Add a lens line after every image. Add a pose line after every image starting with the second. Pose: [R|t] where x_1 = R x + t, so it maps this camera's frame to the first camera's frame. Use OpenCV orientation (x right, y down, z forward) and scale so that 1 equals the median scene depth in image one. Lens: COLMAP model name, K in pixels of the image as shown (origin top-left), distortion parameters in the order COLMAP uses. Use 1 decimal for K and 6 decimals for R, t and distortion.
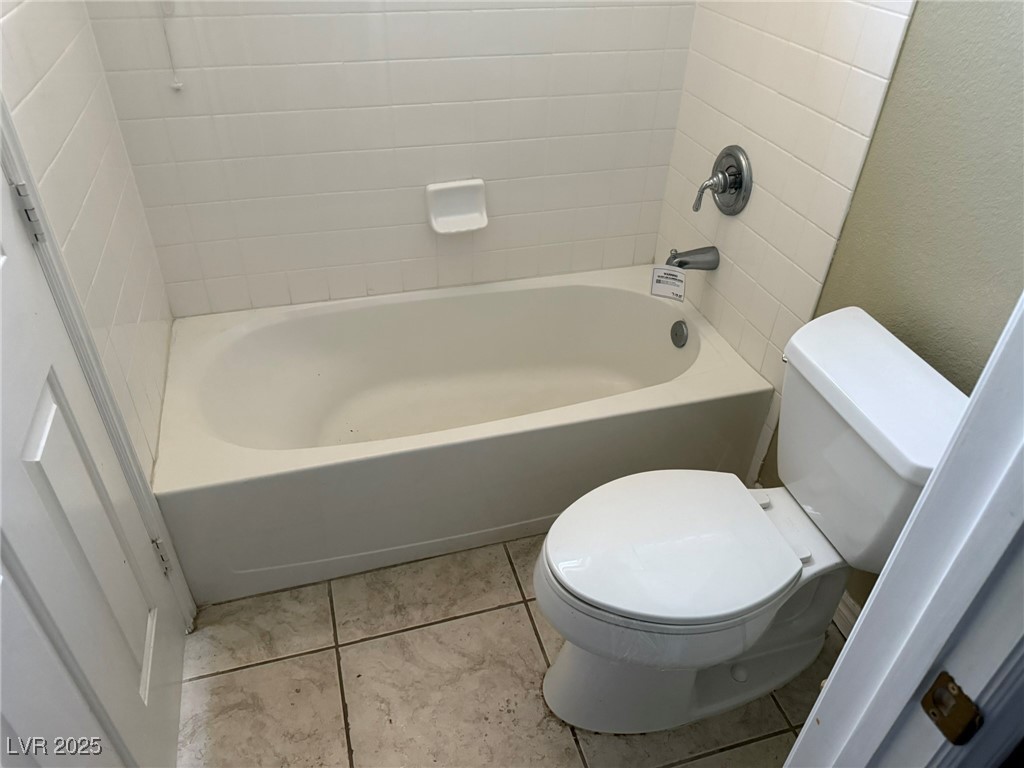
lens RADIAL K [[727.0, 0, 517.3], [0, 727.0, 379.9], [0, 0, 1]] dist [0.058430, -0.067398]
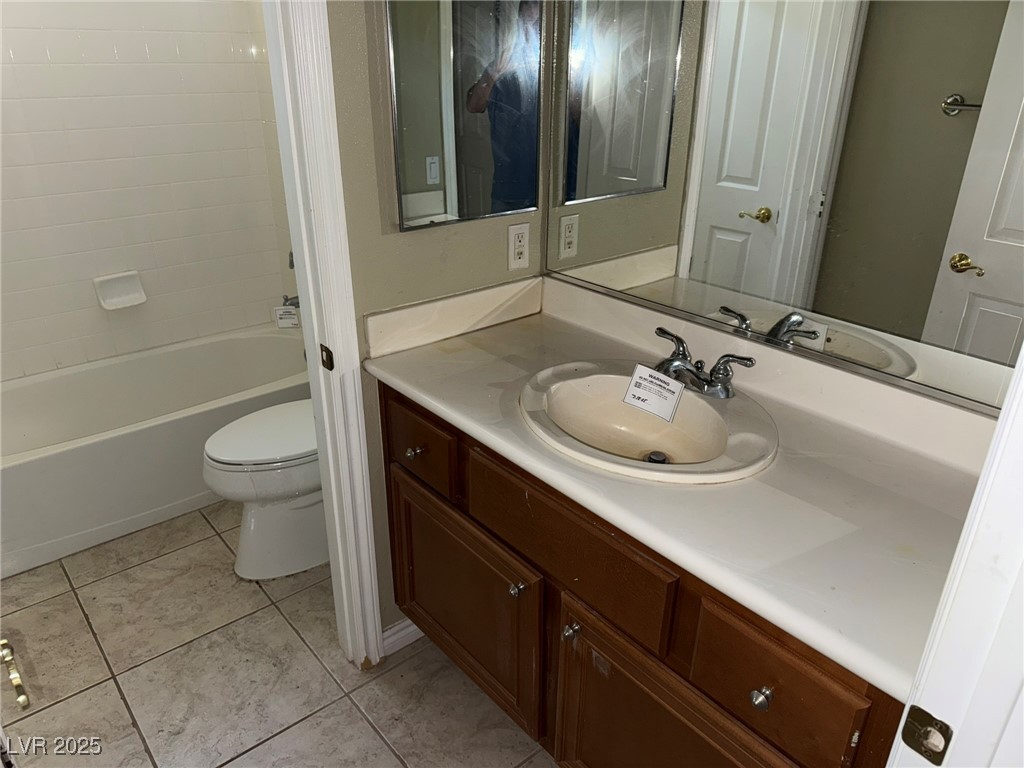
lens RADIAL K [[727.0, 0, 503.7], [0, 727.0, 389.7], [0, 0, 1]] dist [0.058430, -0.067398]
pose [[0.920160, -0.190861, 0.341873, 0.093200], [0.250100, 0.958314, -0.138143, 0.393807], [-0.301256, 0.212616, 0.929537, -0.590788]]
